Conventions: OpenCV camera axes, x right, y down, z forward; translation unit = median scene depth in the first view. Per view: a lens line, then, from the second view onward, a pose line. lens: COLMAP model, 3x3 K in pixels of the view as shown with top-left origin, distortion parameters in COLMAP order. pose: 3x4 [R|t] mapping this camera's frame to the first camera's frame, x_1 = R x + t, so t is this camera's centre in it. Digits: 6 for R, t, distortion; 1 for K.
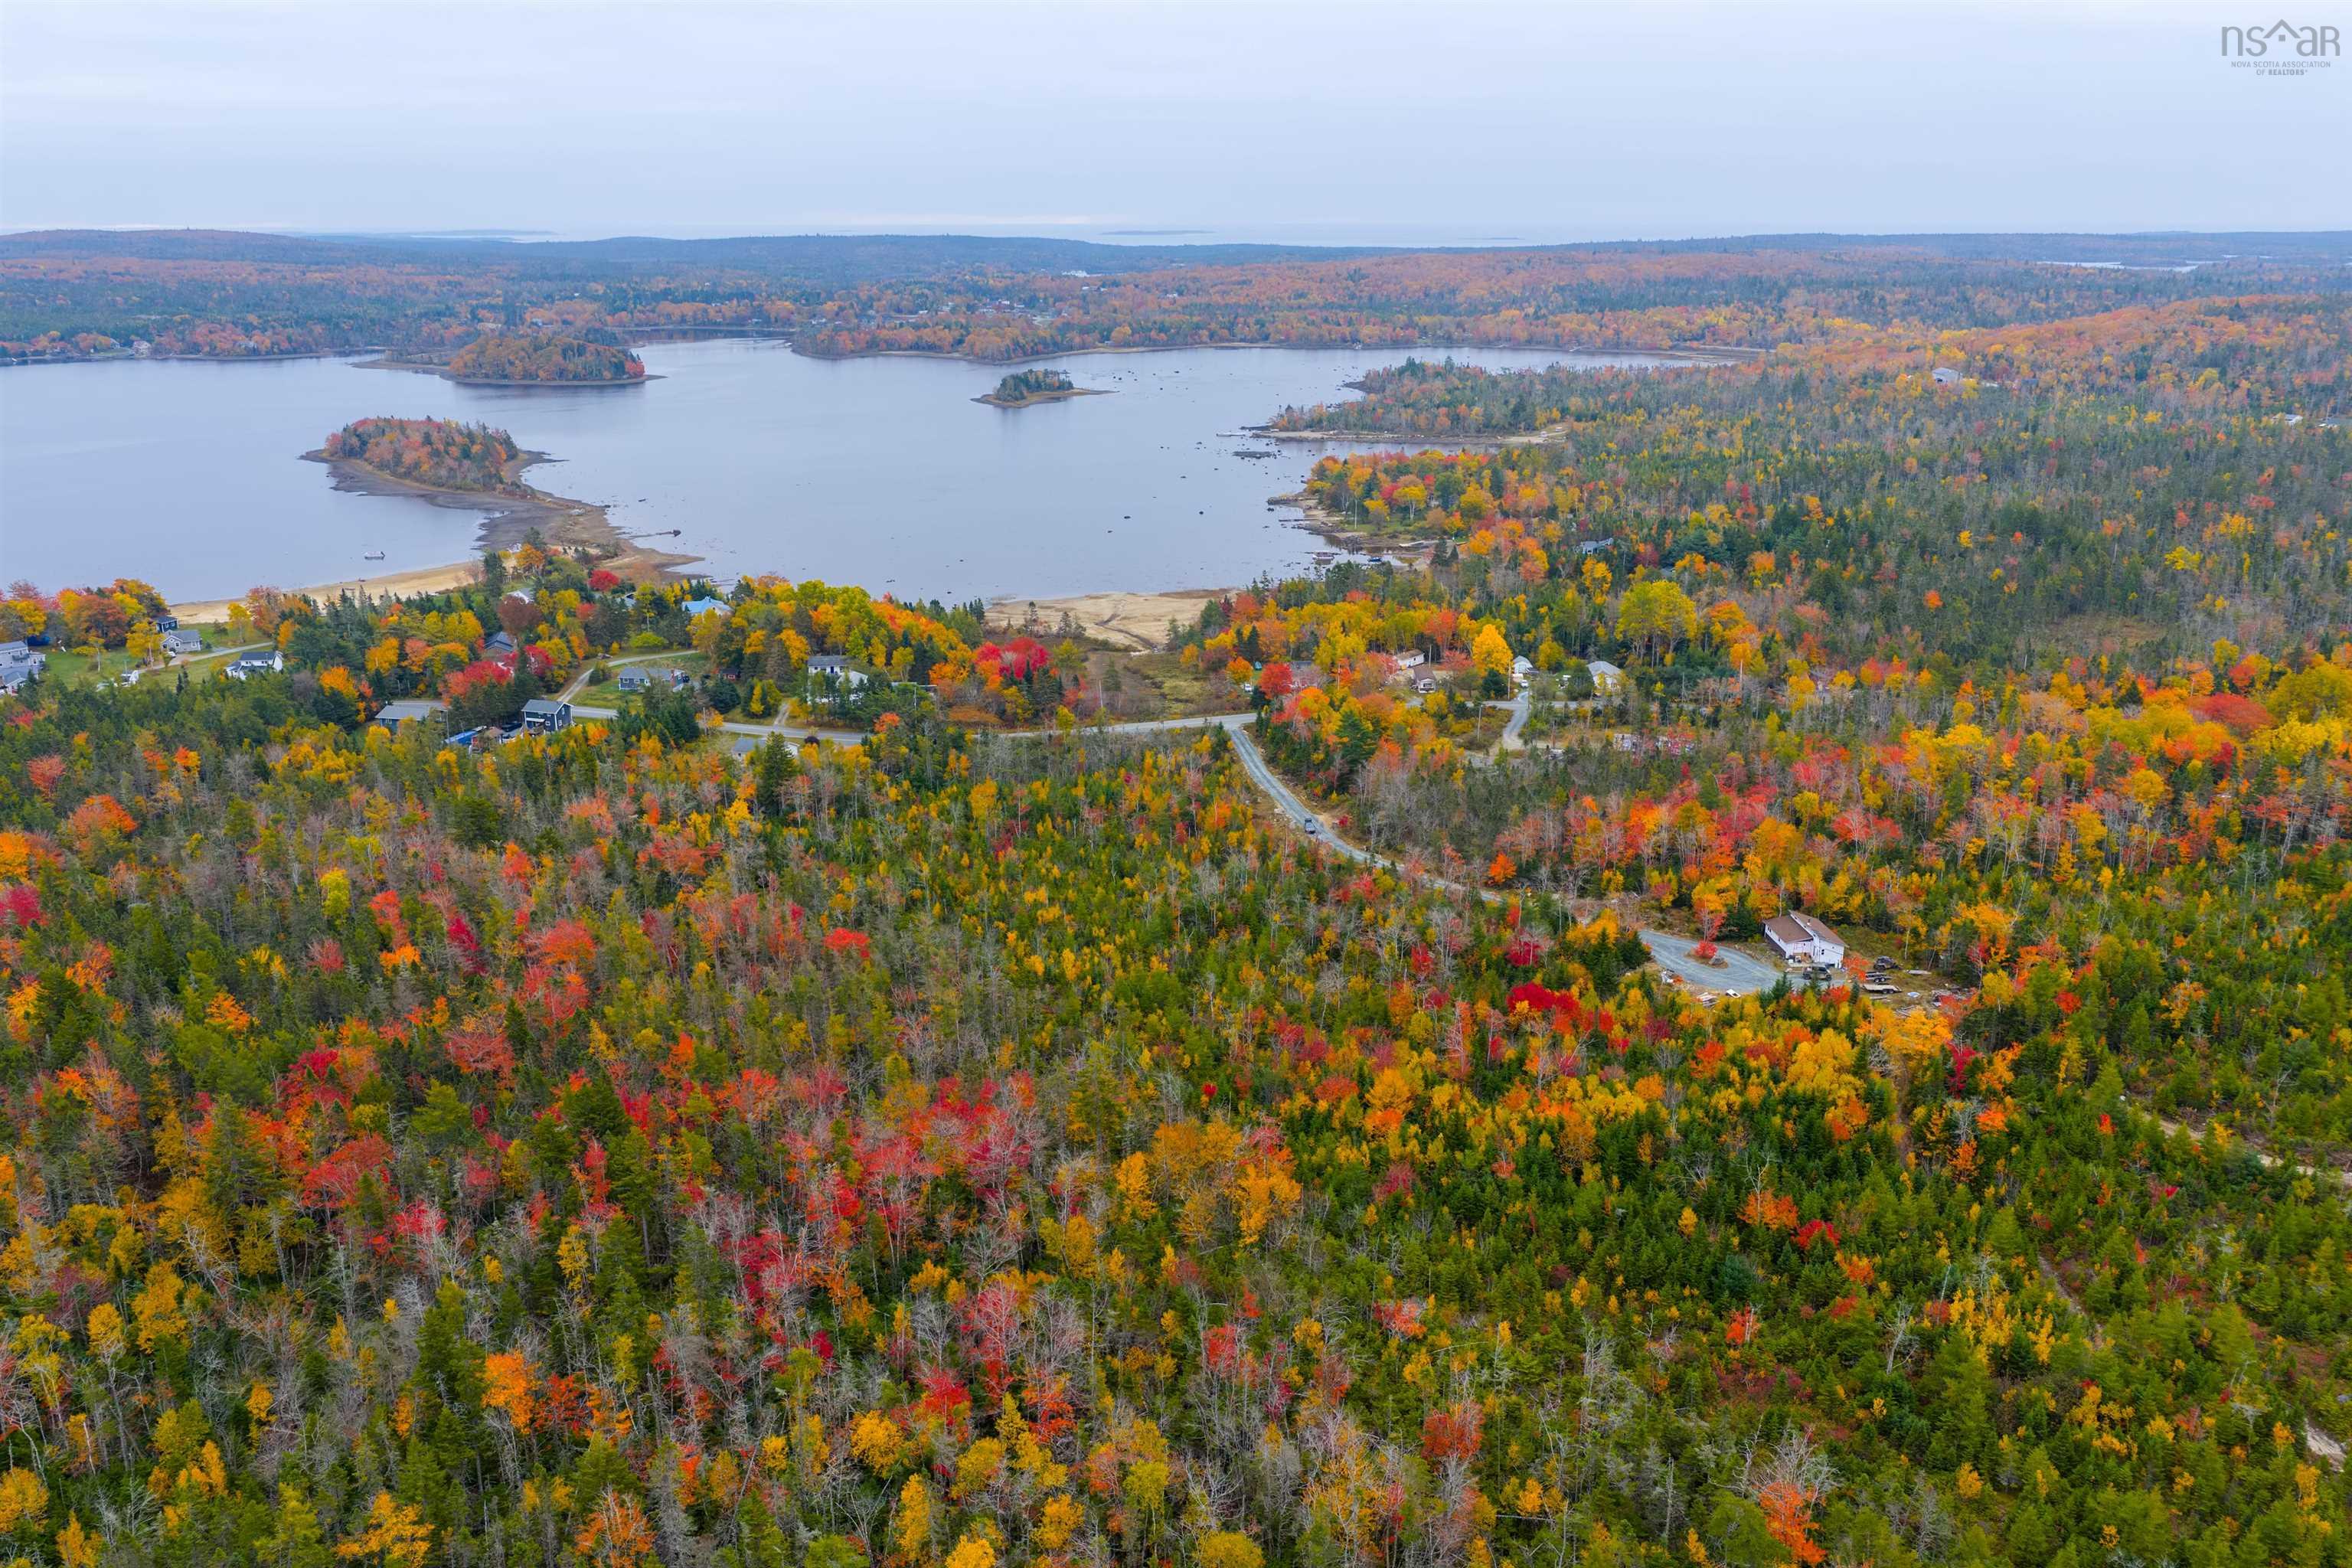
lens RADIAL K [[1880.2, 0, 1175.0], [0, 1880.2, 785.0], [0, 0, 1]] dist [-0.004126, -0.013901]
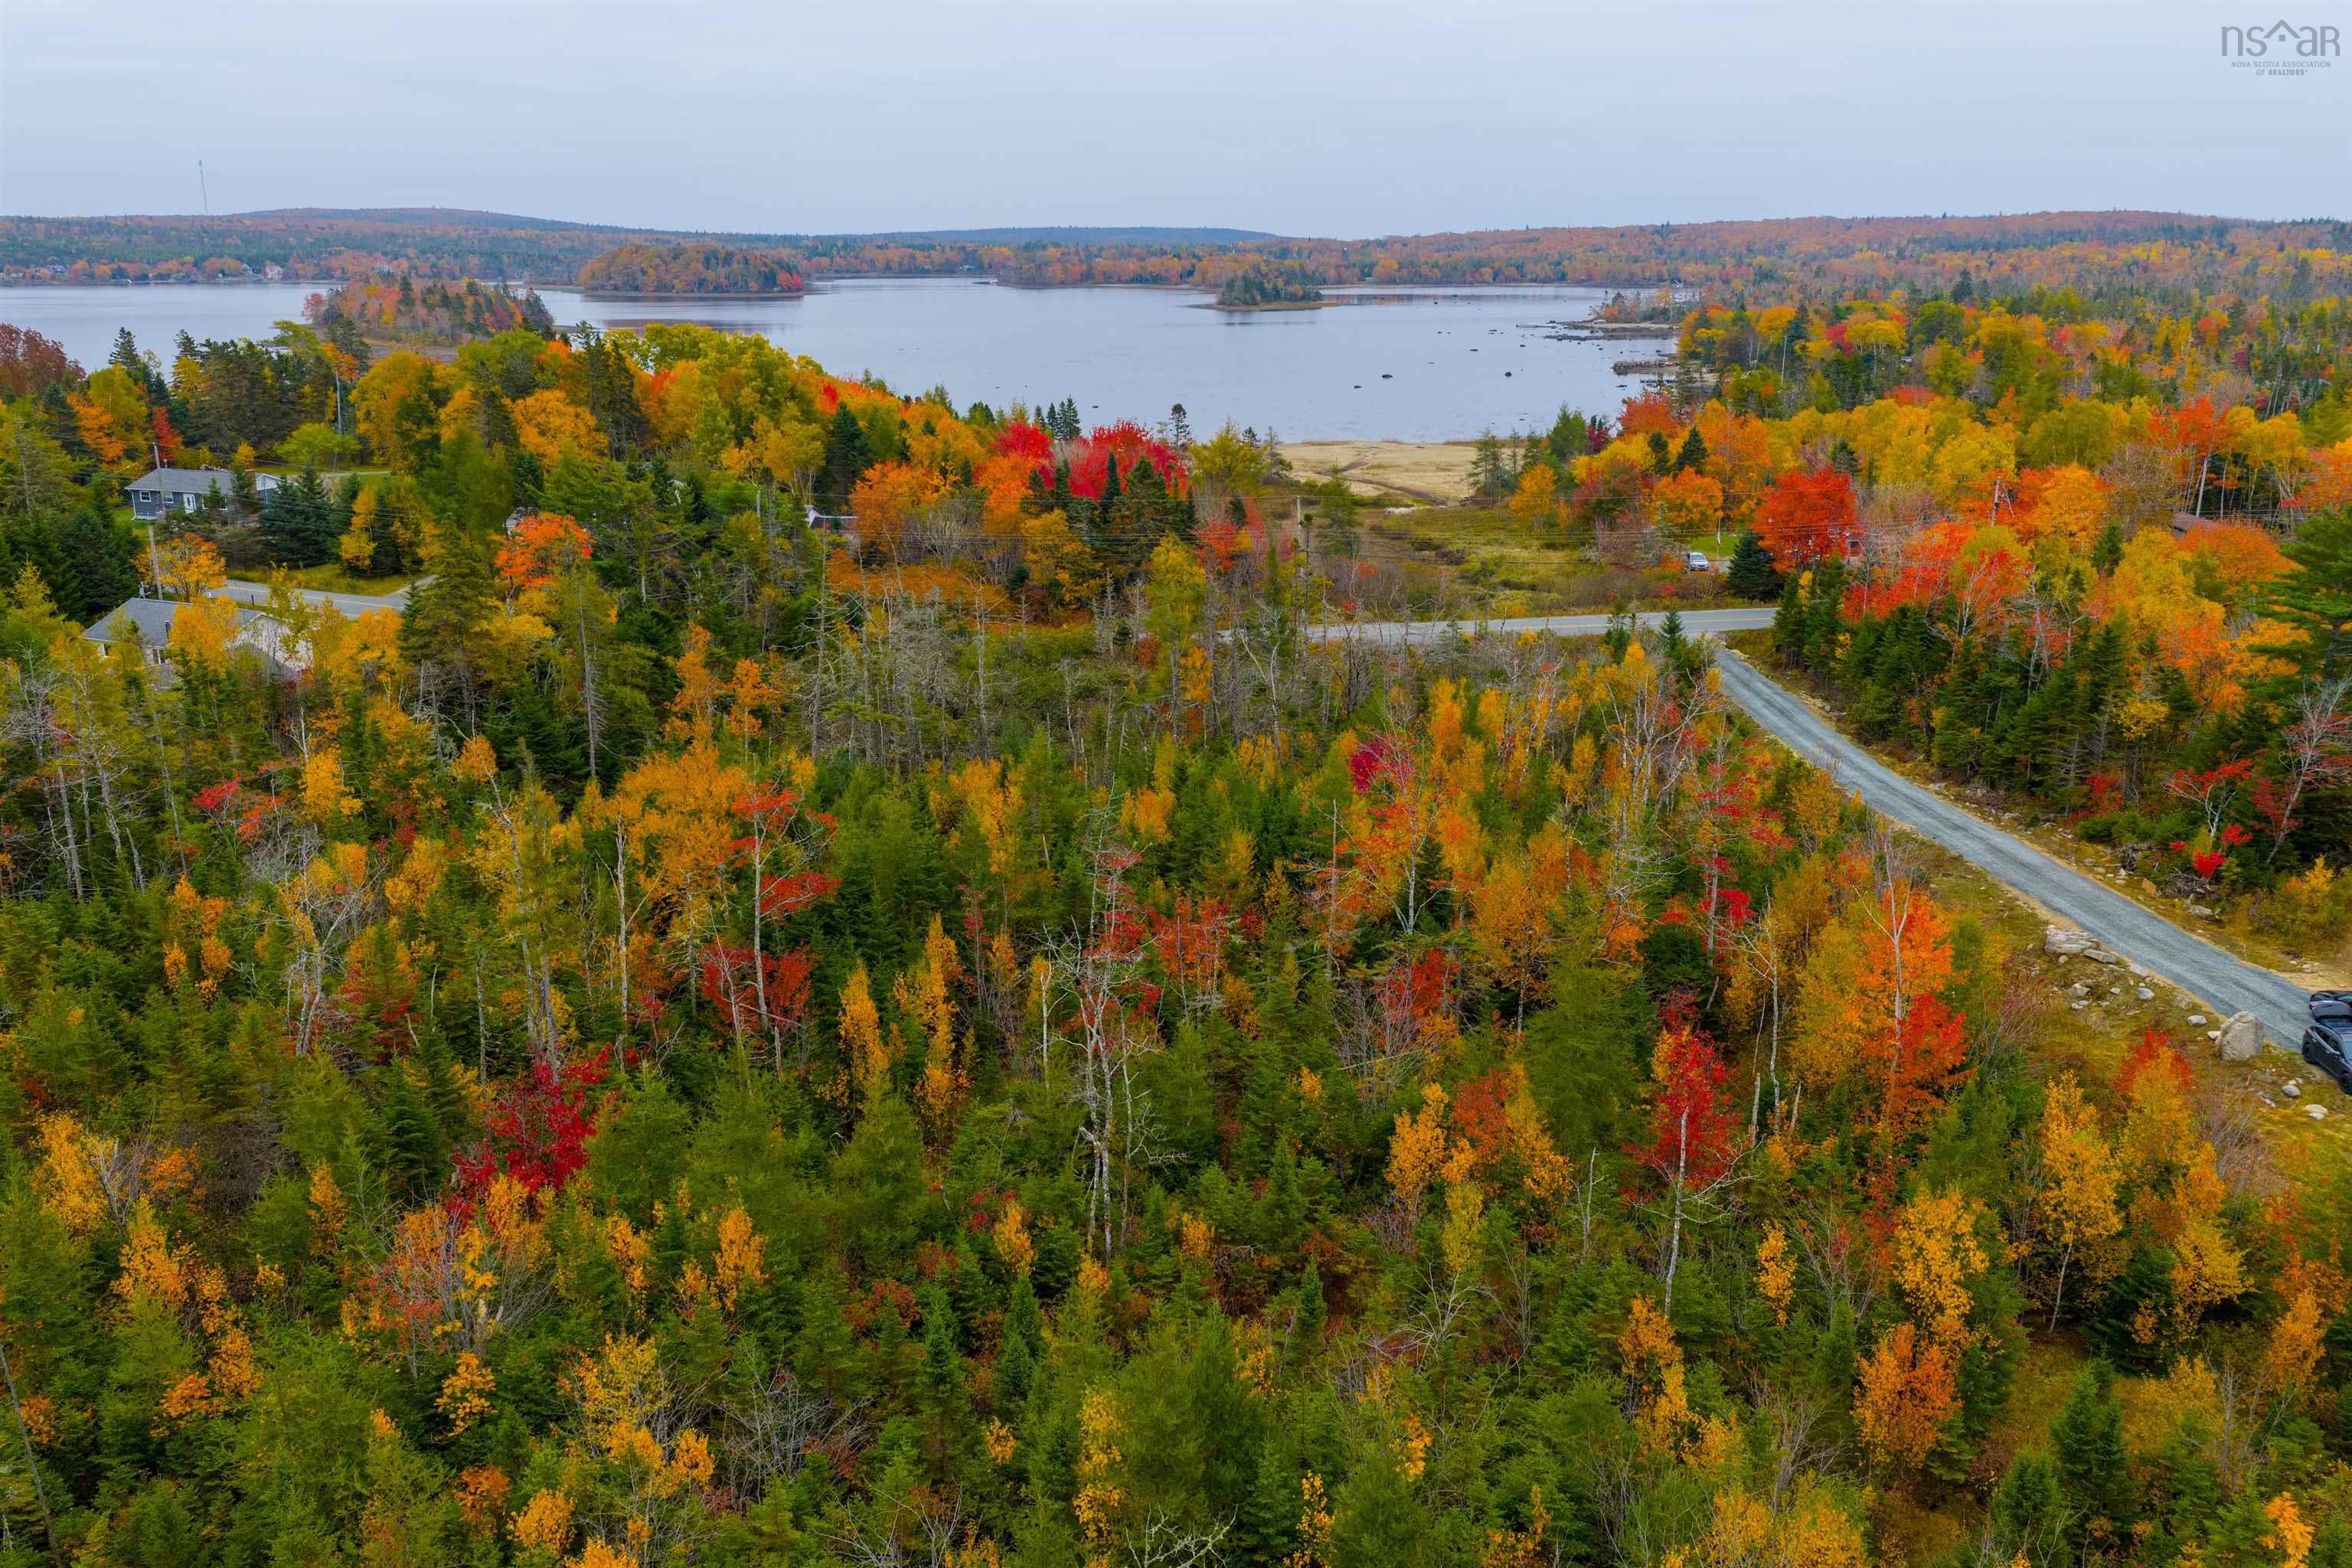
lens RADIAL K [[1880.2, 0, 1174.9], [0, 1880.2, 782.0], [0, 0, 1]] dist [-0.004126, -0.013901]
pose [[0.990717, 0.041223, -0.129538, -0.014337], [-0.043256, 0.998980, -0.012918, 0.002157], [0.128873, 0.018402, 0.991490, 0.601846]]
